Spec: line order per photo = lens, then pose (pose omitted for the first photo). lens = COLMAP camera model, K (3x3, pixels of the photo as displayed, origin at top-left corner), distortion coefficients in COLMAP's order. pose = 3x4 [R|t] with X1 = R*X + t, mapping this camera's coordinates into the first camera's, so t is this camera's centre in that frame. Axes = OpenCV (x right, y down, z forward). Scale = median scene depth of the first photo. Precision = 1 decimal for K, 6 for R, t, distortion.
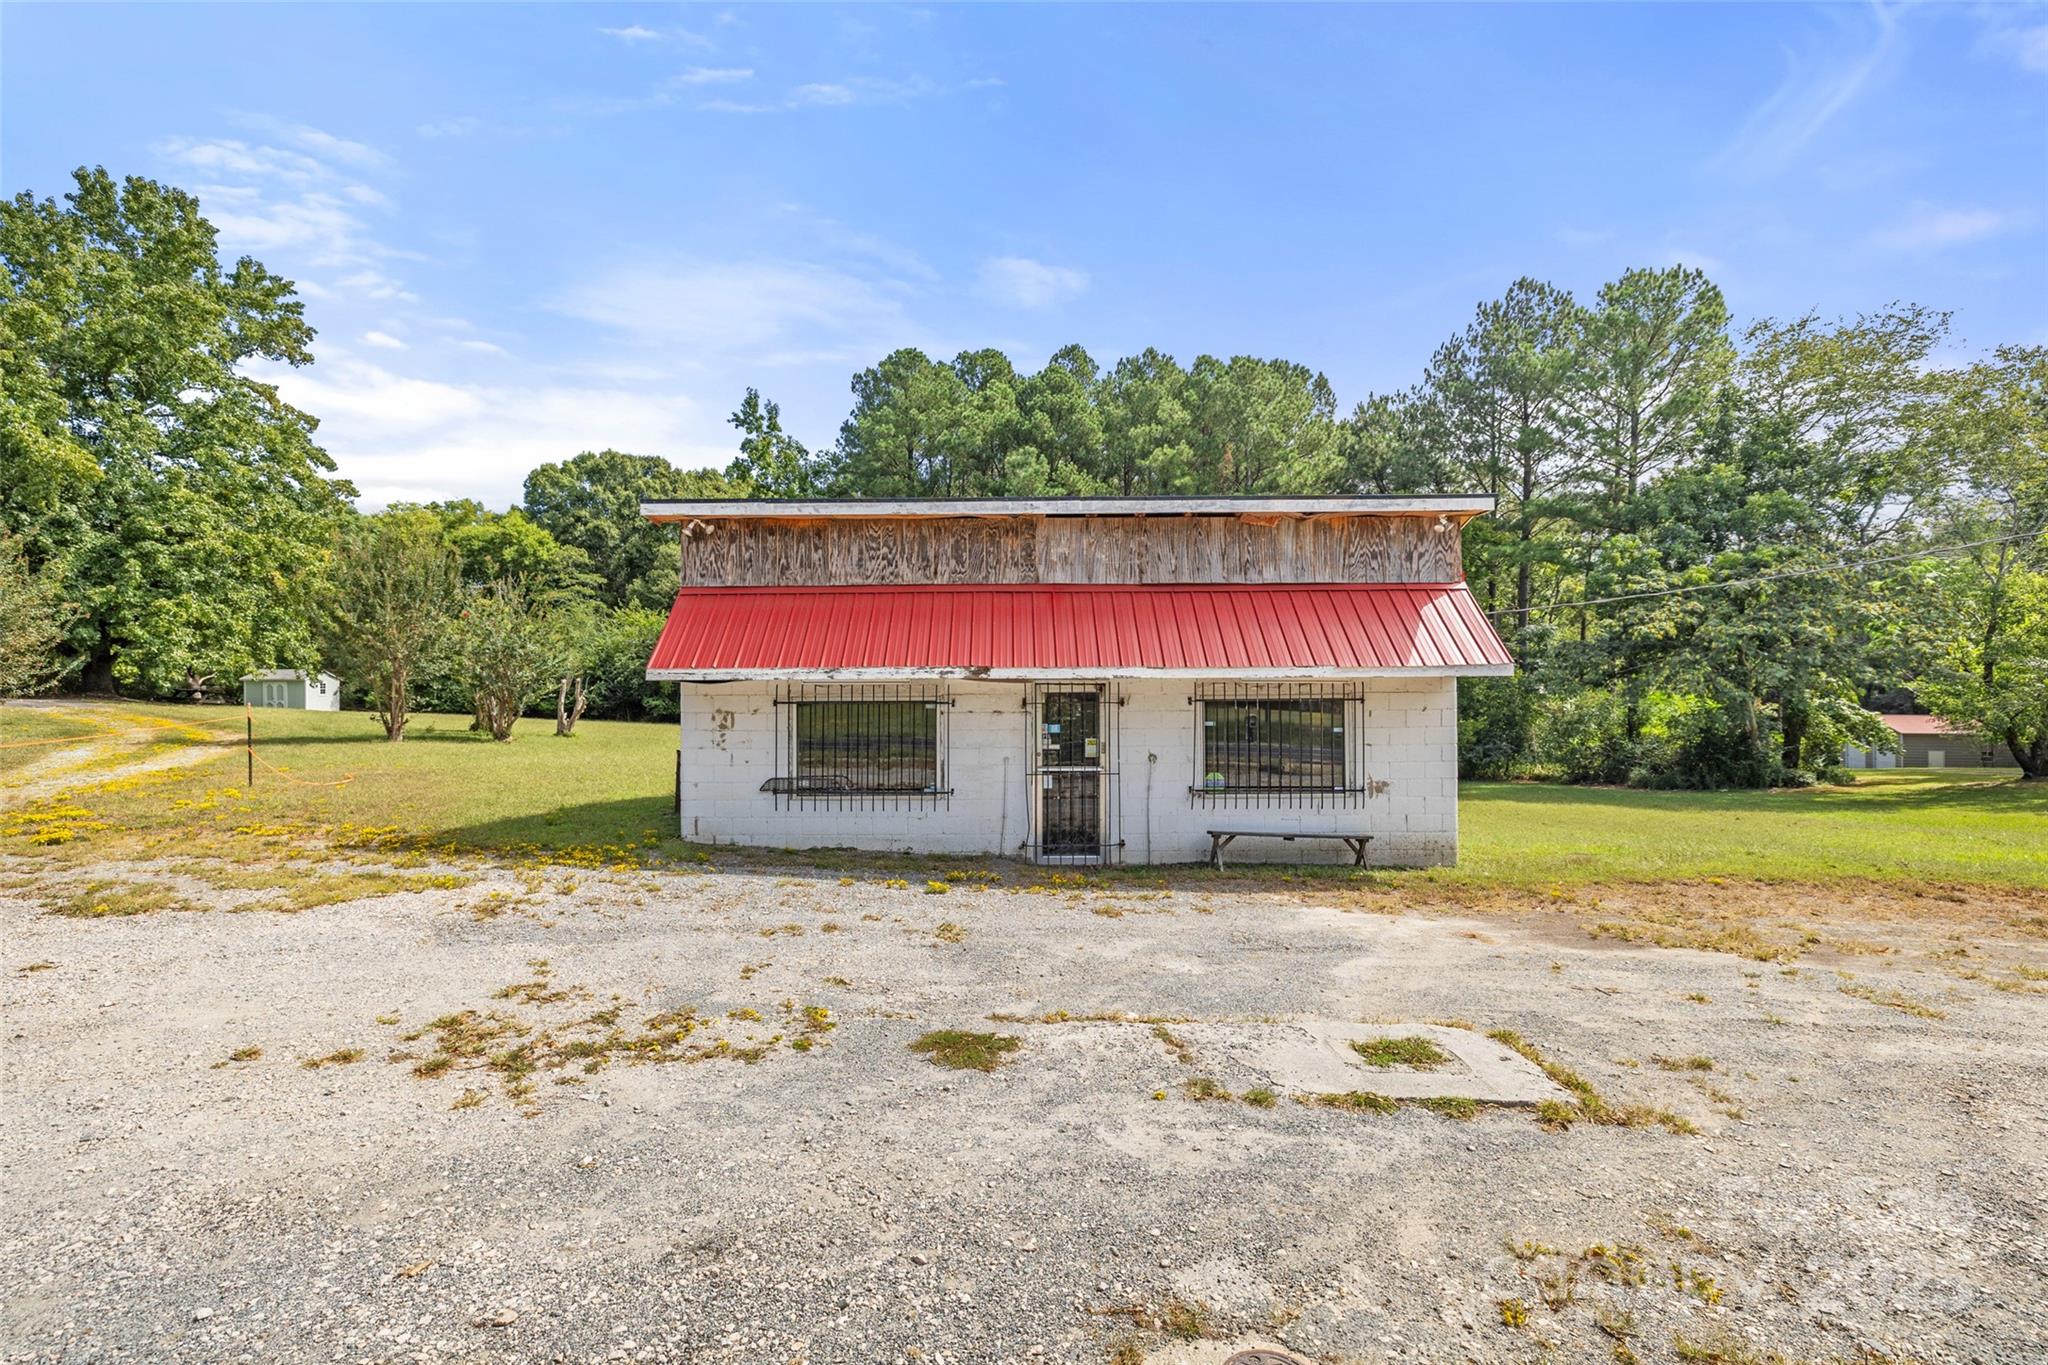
lens RADIAL K [[867.0, 0, 1024.0], [0, 867.0, 682.5], [0, 0, 1]] dist [-0.001671, -0.000202]
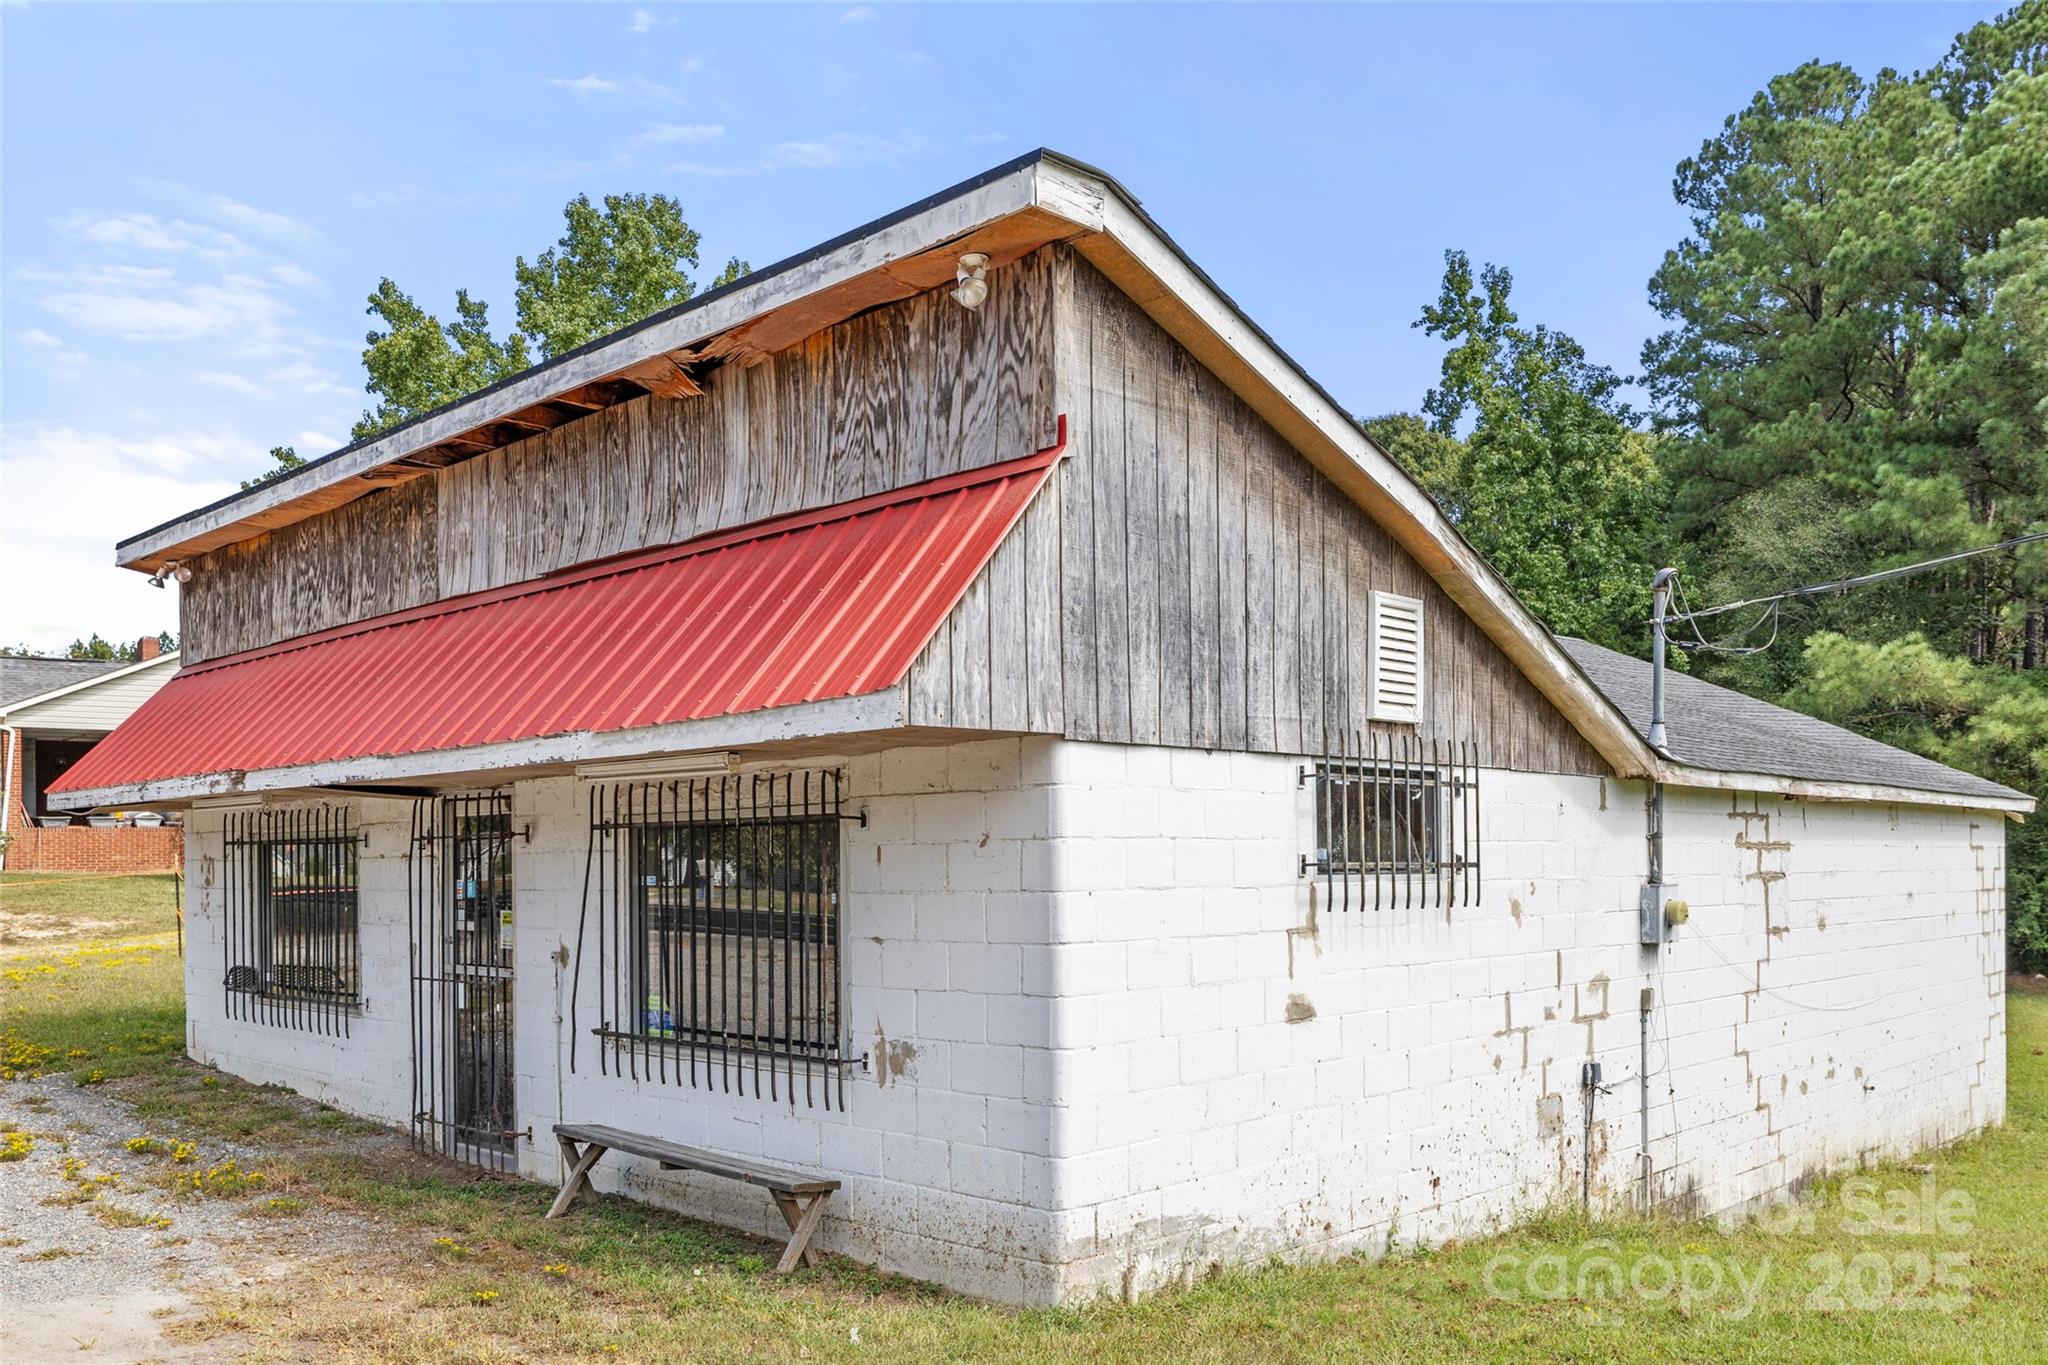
lens RADIAL K [[1670.3, 0, 1020.0], [0, 1670.3, 846.8], [0, 0, 1]] dist [-0.000589, 0.000677]
pose [[0.713385, -0.010621, -0.700692, 0.298146], [0.017253, 0.999848, 0.002409, 0.010298], [0.700560, -0.013808, 0.713460, 0.172510]]
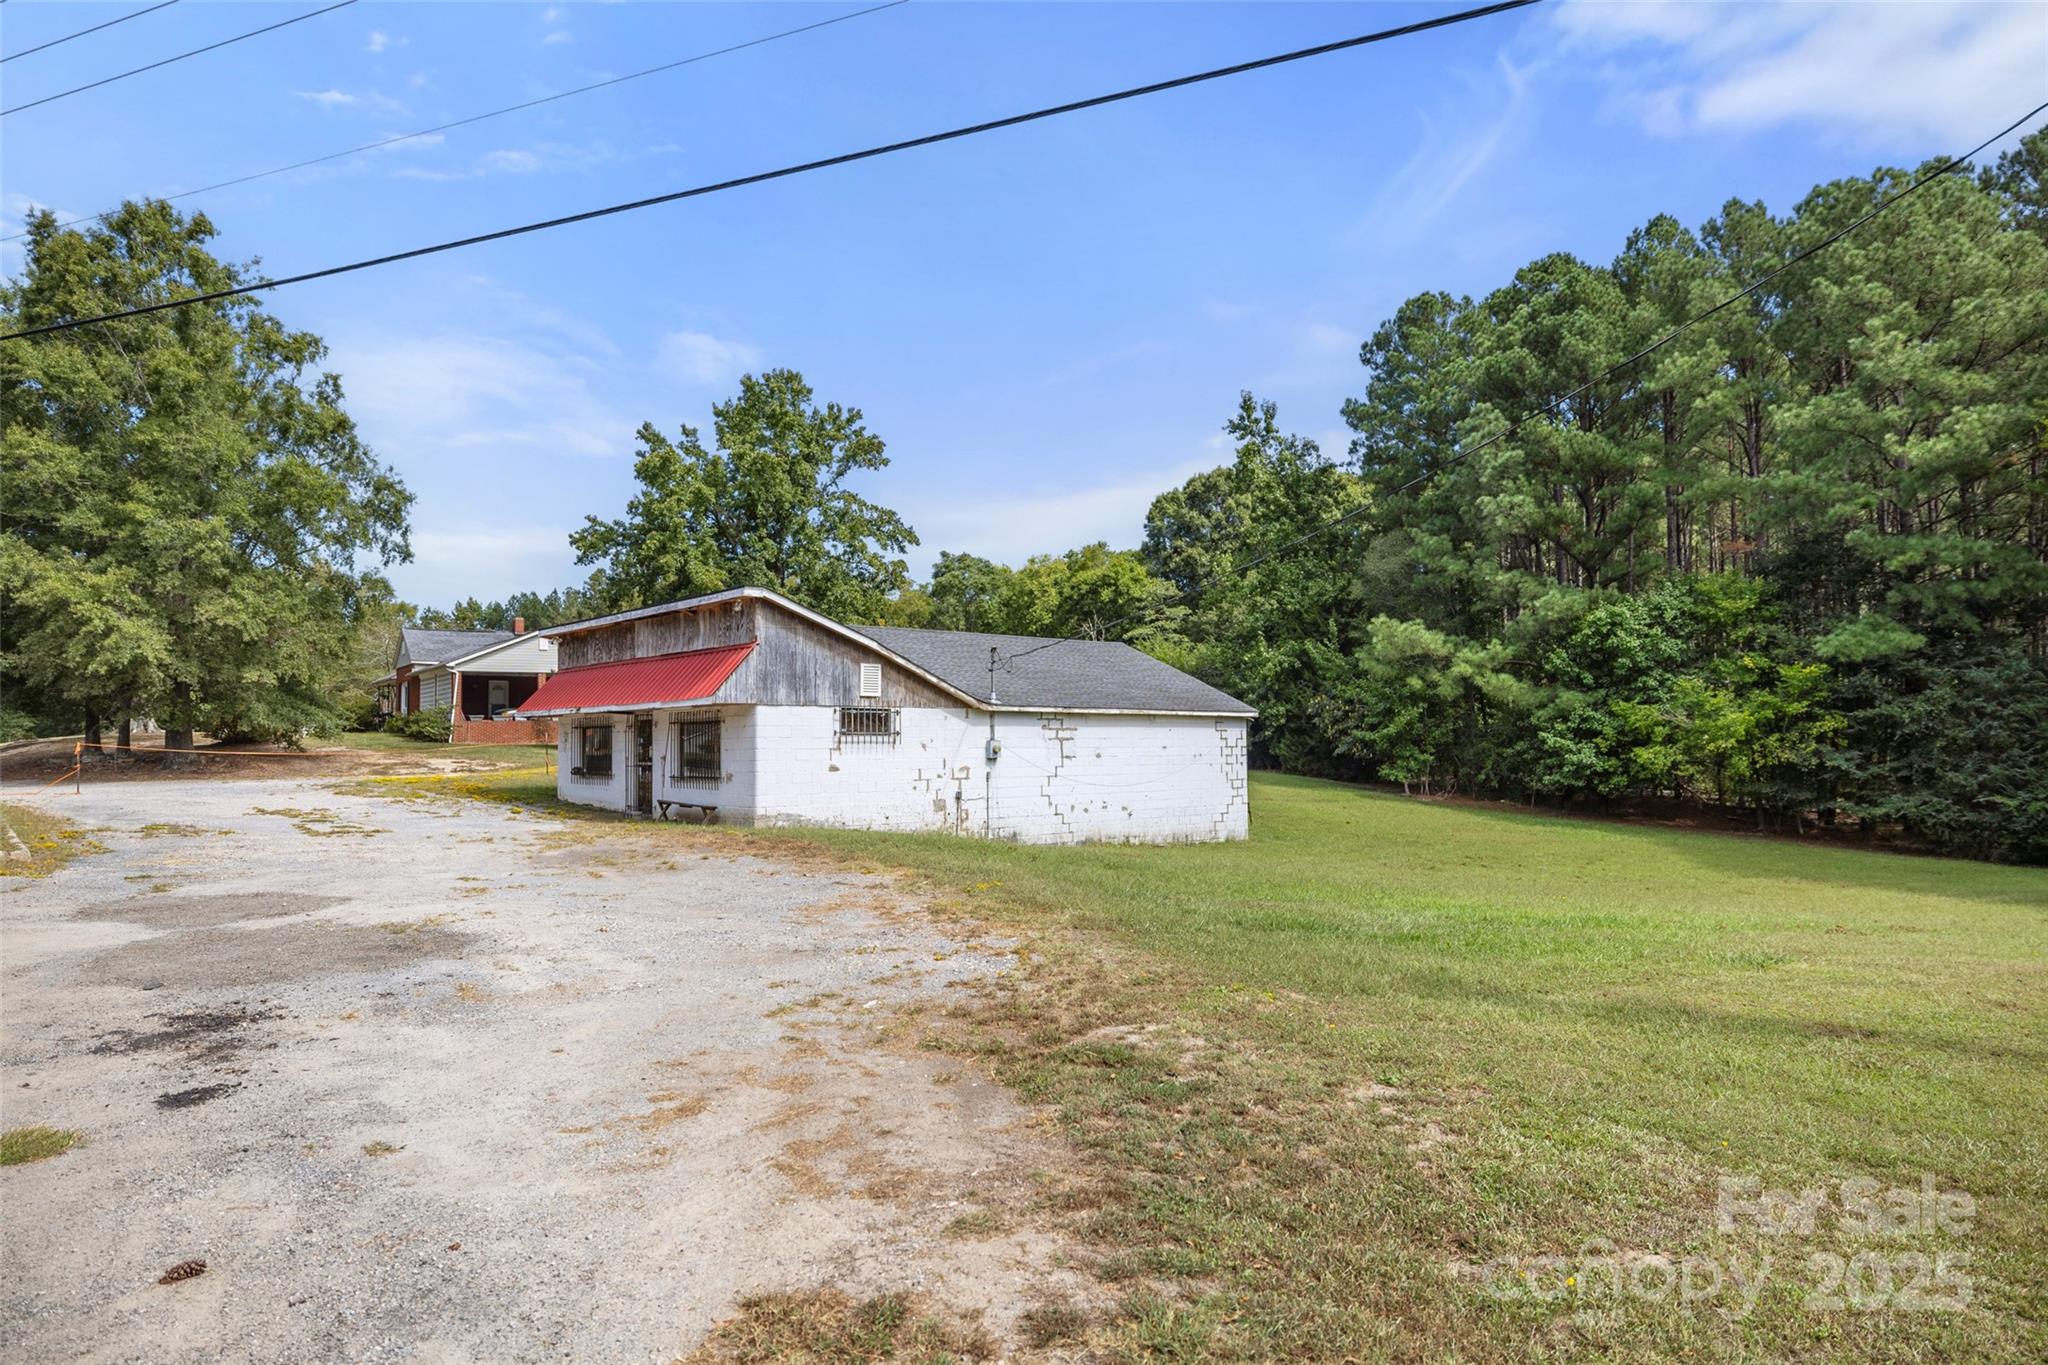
lens RADIAL K [[1228.0, 0, 1024.0], [0, 1228.0, 682.5], [0, 0, 1]] dist [0.001523, -0.000253]
pose [[0.662784, -0.040715, -0.747703, 0.761744], [0.015935, 0.999061, -0.040278, 0.015406], [0.748641, 0.014781, 0.662811, -0.018032]]
